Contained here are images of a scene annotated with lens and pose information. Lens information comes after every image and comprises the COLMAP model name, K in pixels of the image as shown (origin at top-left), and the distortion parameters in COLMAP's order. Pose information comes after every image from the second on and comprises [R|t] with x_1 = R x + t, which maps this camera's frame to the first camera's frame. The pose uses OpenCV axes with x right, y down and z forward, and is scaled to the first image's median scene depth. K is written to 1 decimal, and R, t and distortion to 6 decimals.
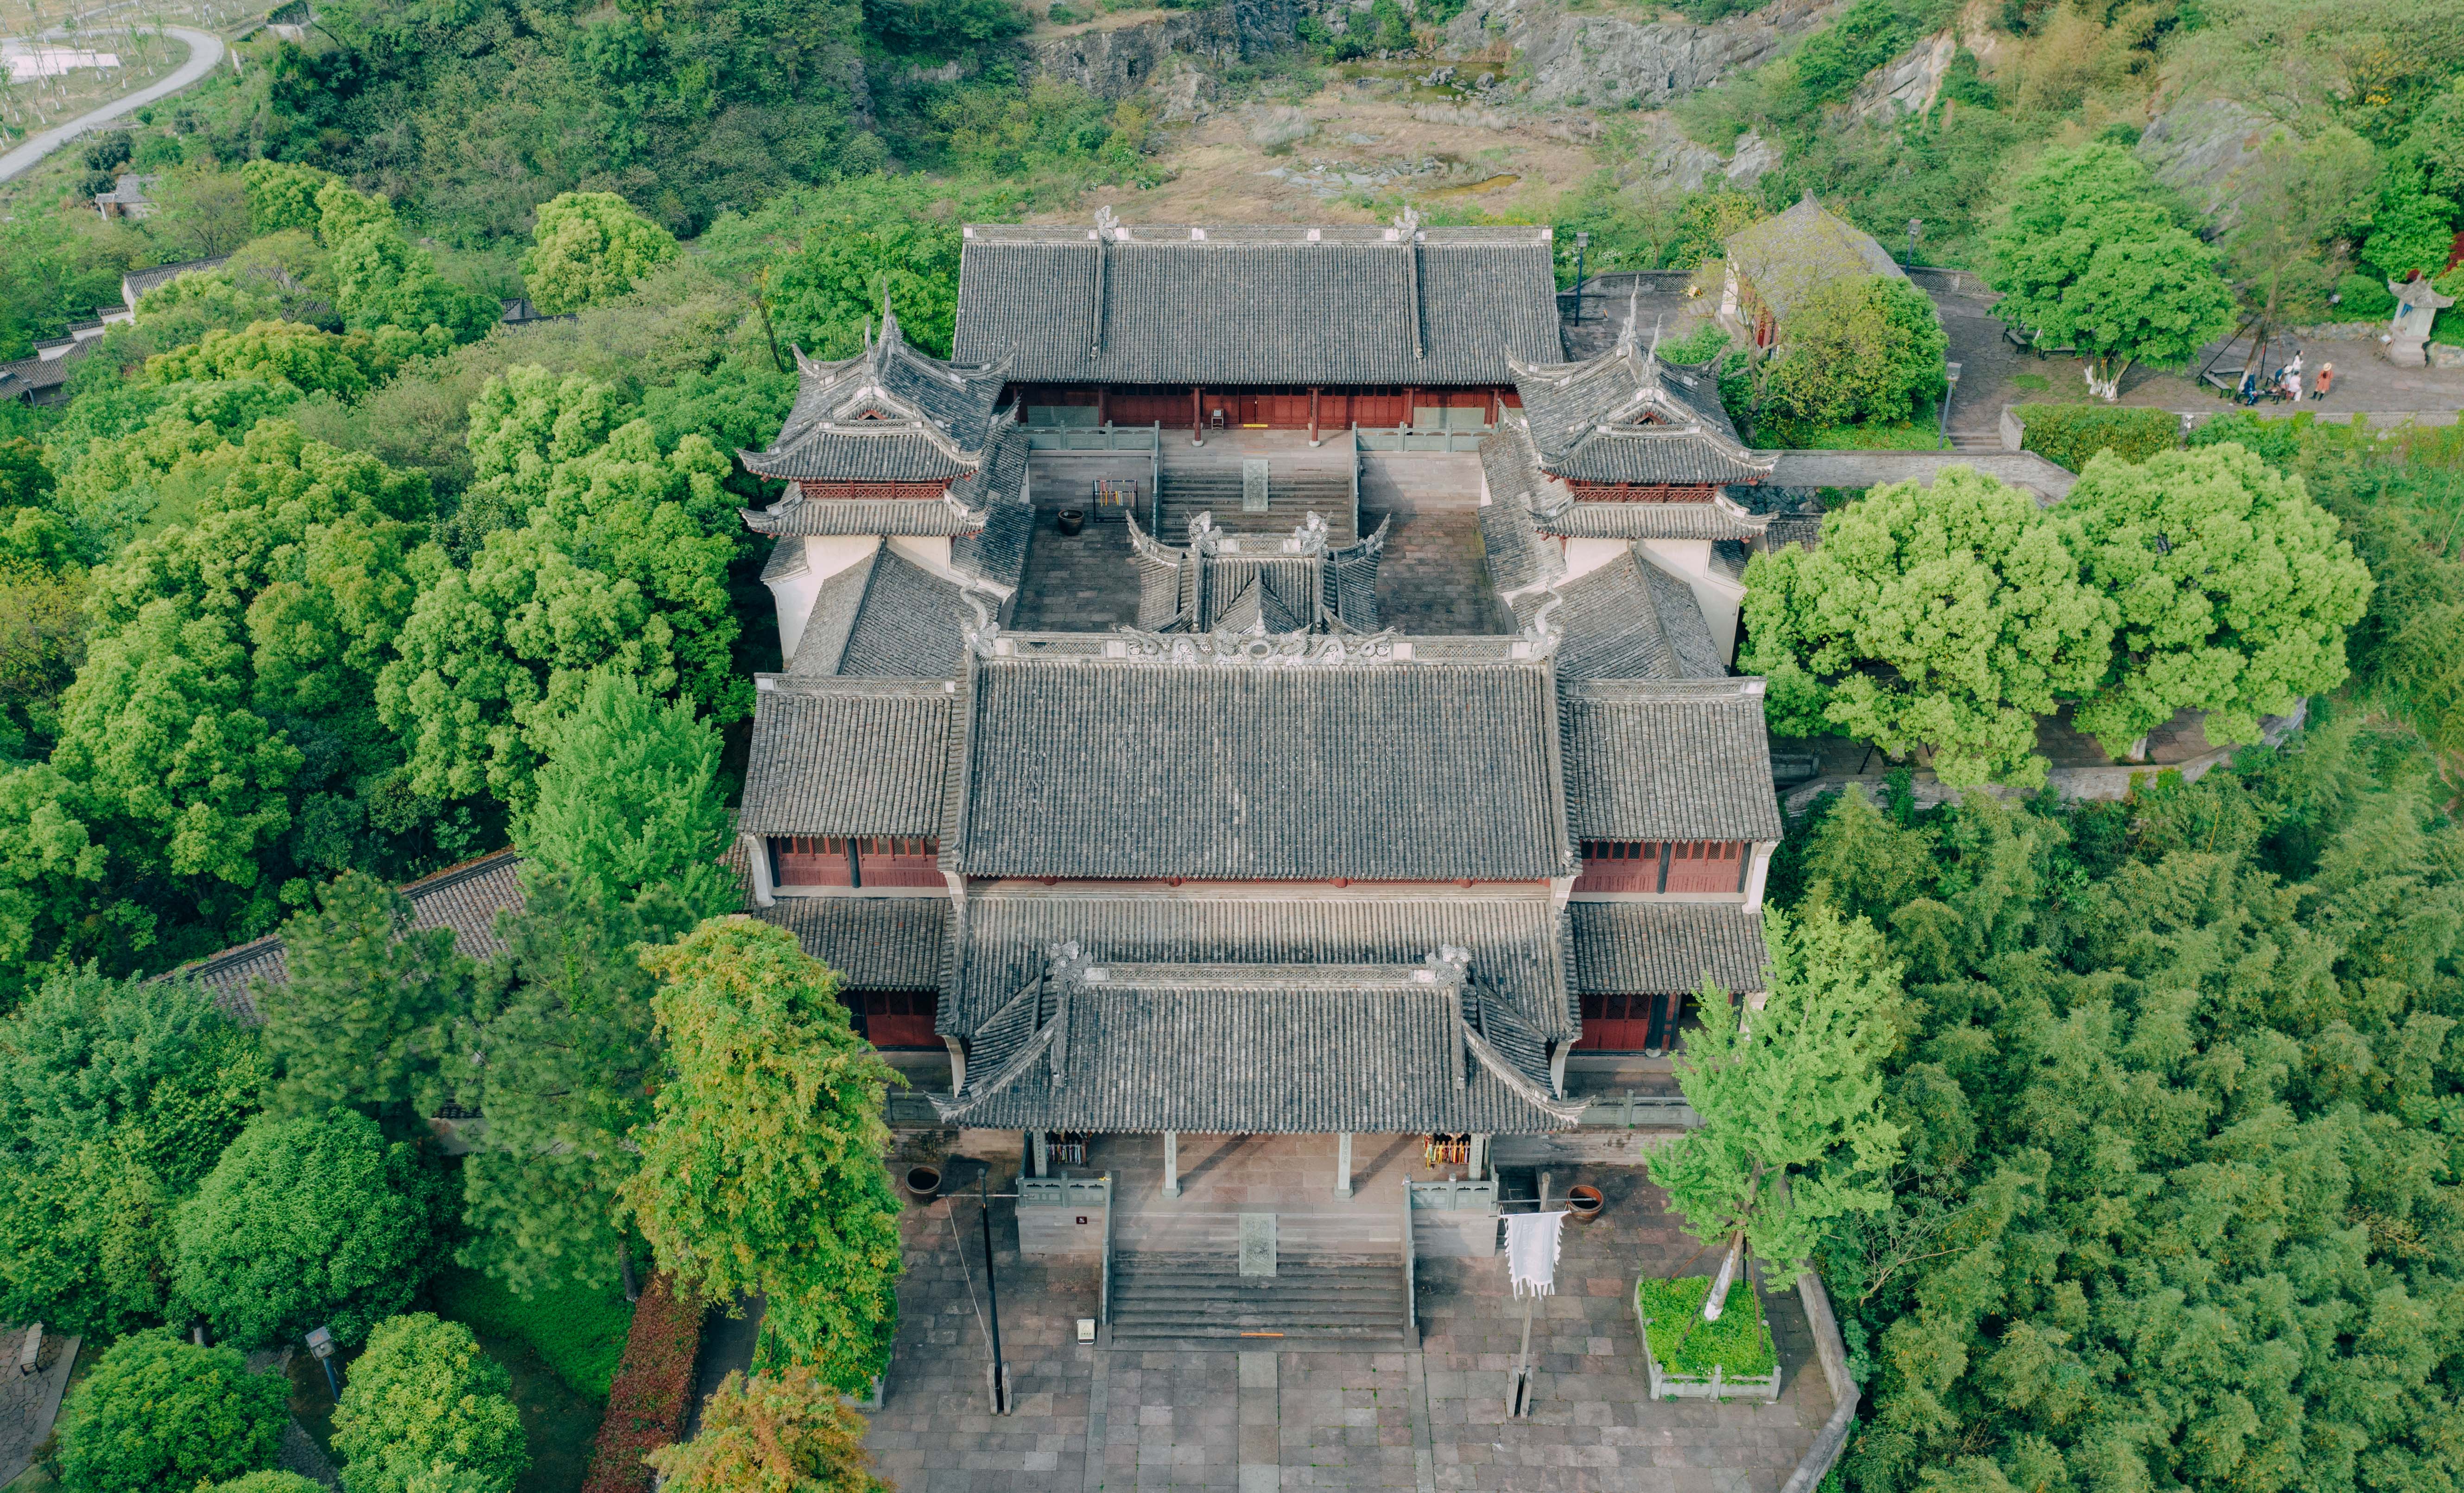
lens RADIAL K [[1891.1, 0, 1261.1], [0, 1891.1, 749.3], [0, 0, 1]] dist [-0.003689, -0.001413]
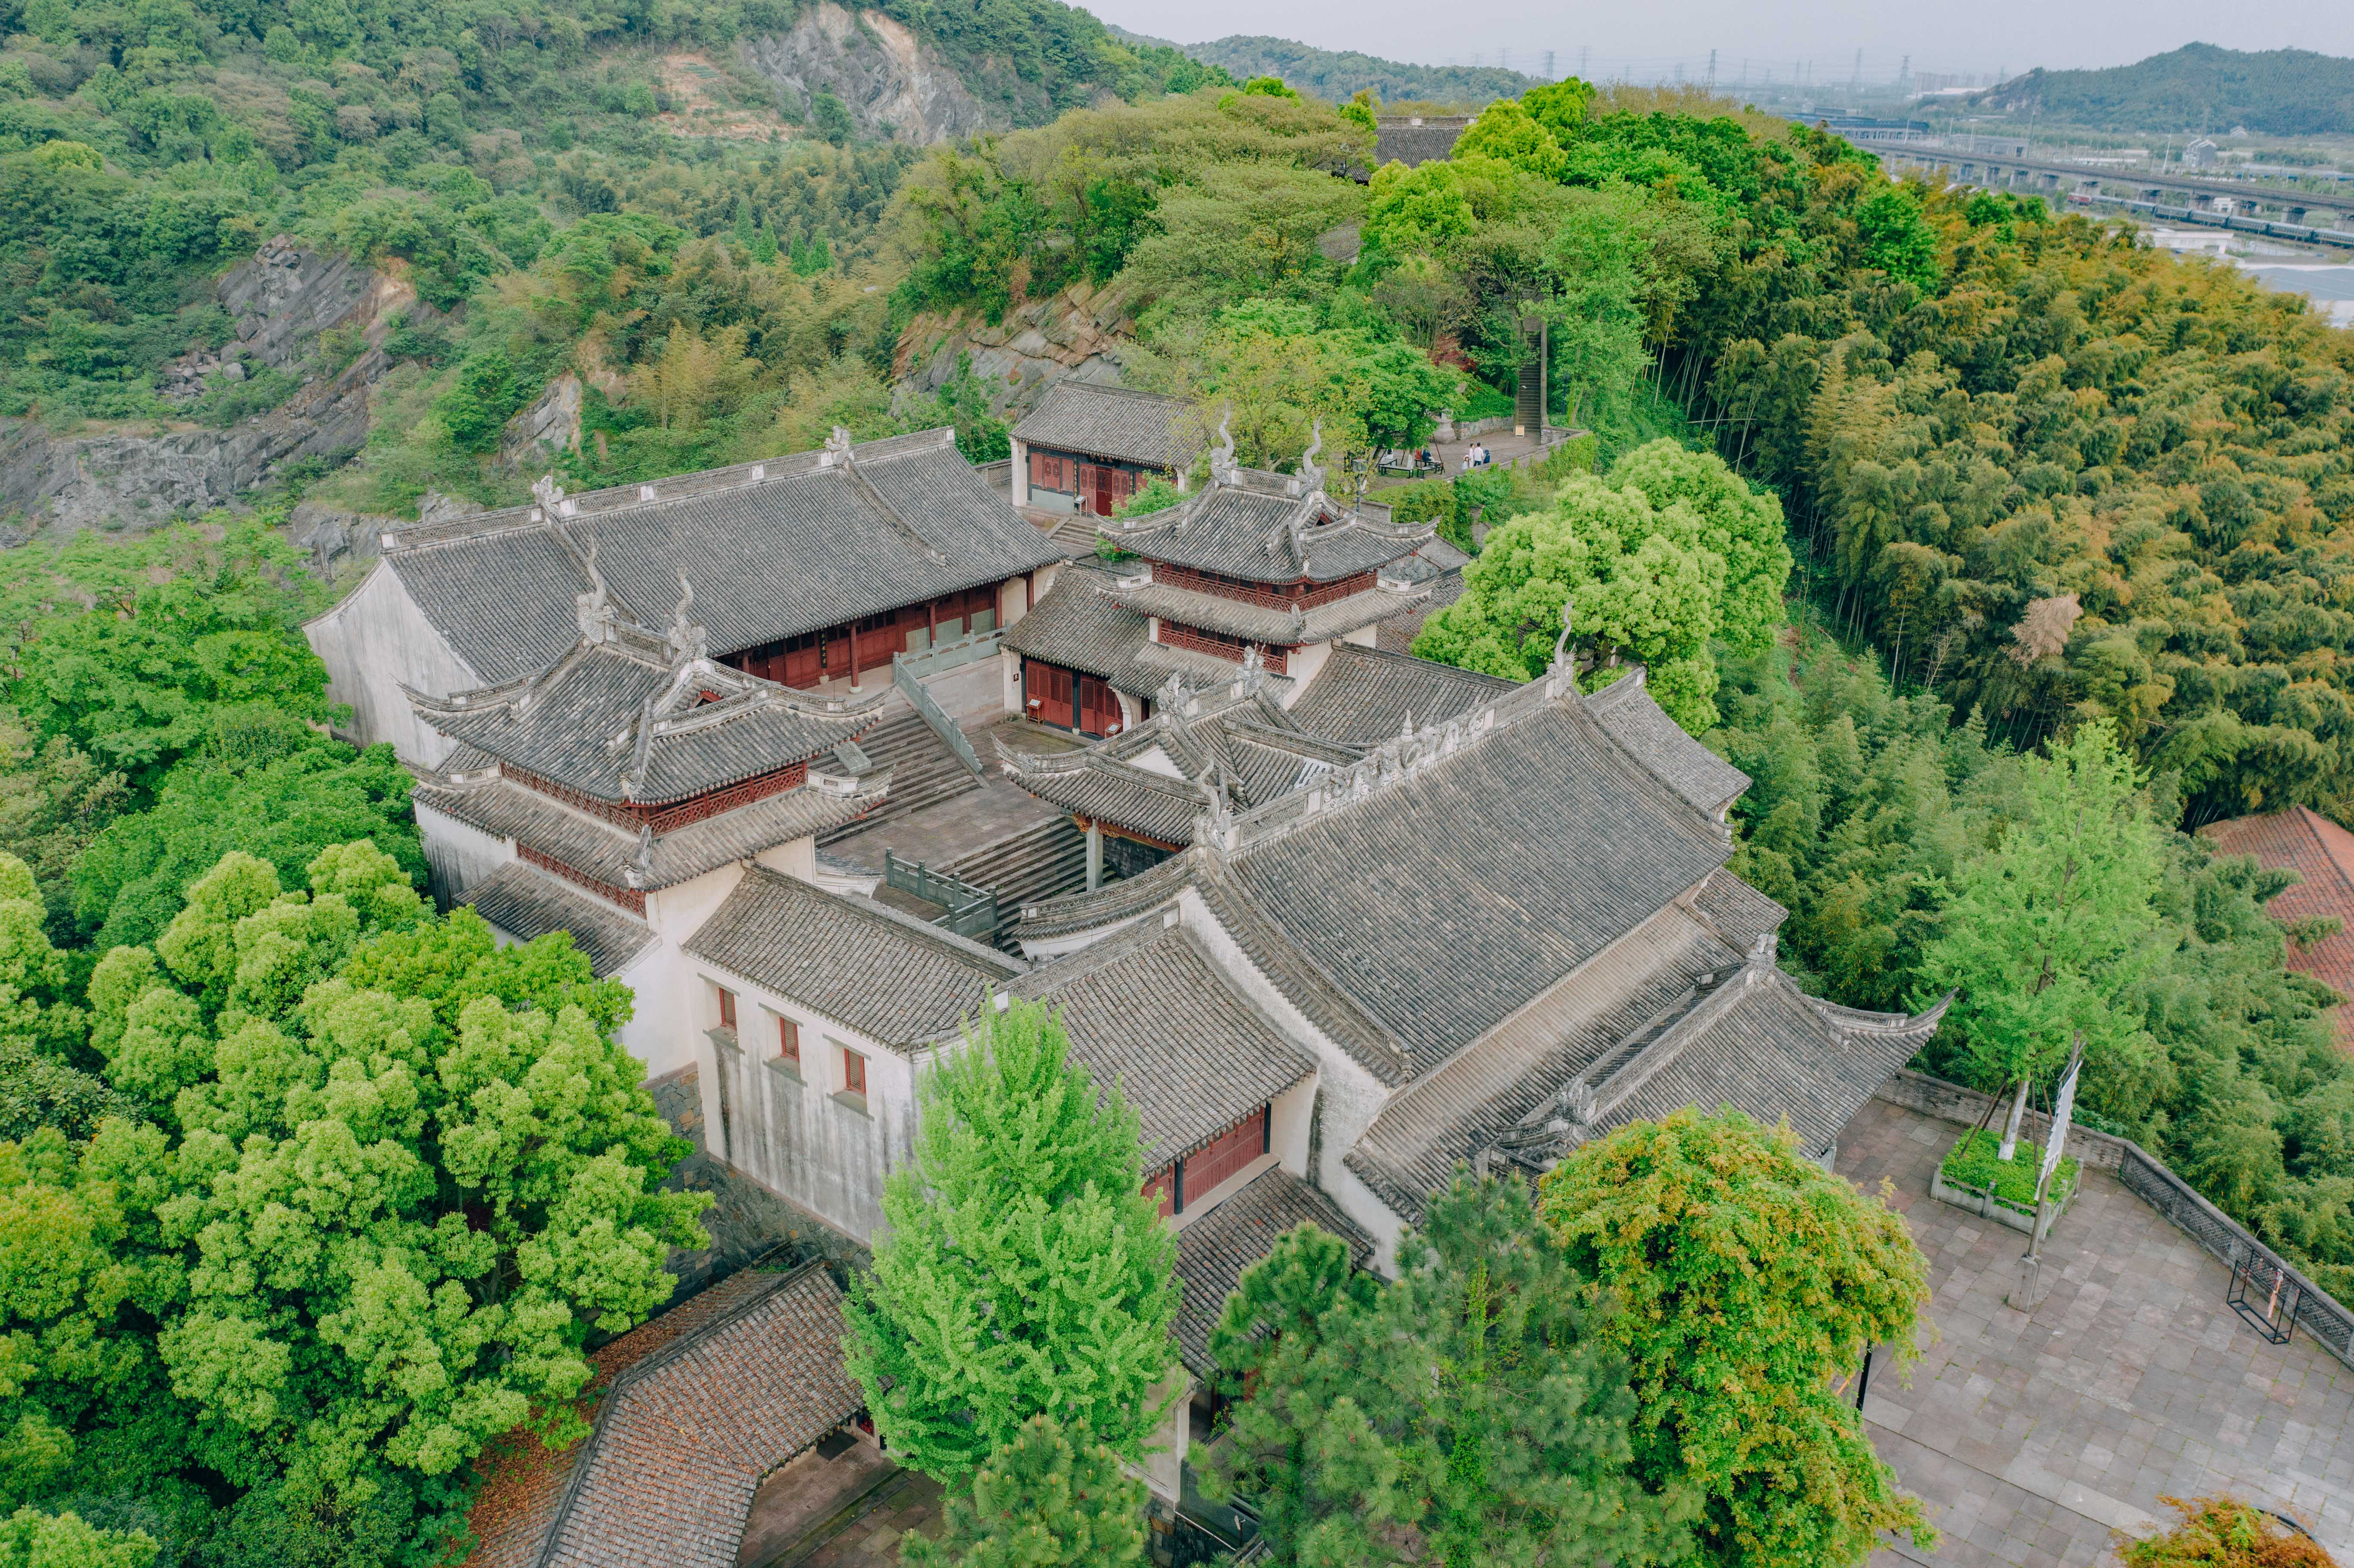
lens RADIAL K [[1857.3, 0, 1177.0], [0, 1857.3, 784.0], [0, 0, 1]] dist [-0.021337, 0.003133]
pose [[0.625813, -0.272770, 0.730722, -0.515370], [0.410999, 0.911560, -0.011718, -0.053853], [-0.662901, 0.307660, 0.682575, 0.339872]]
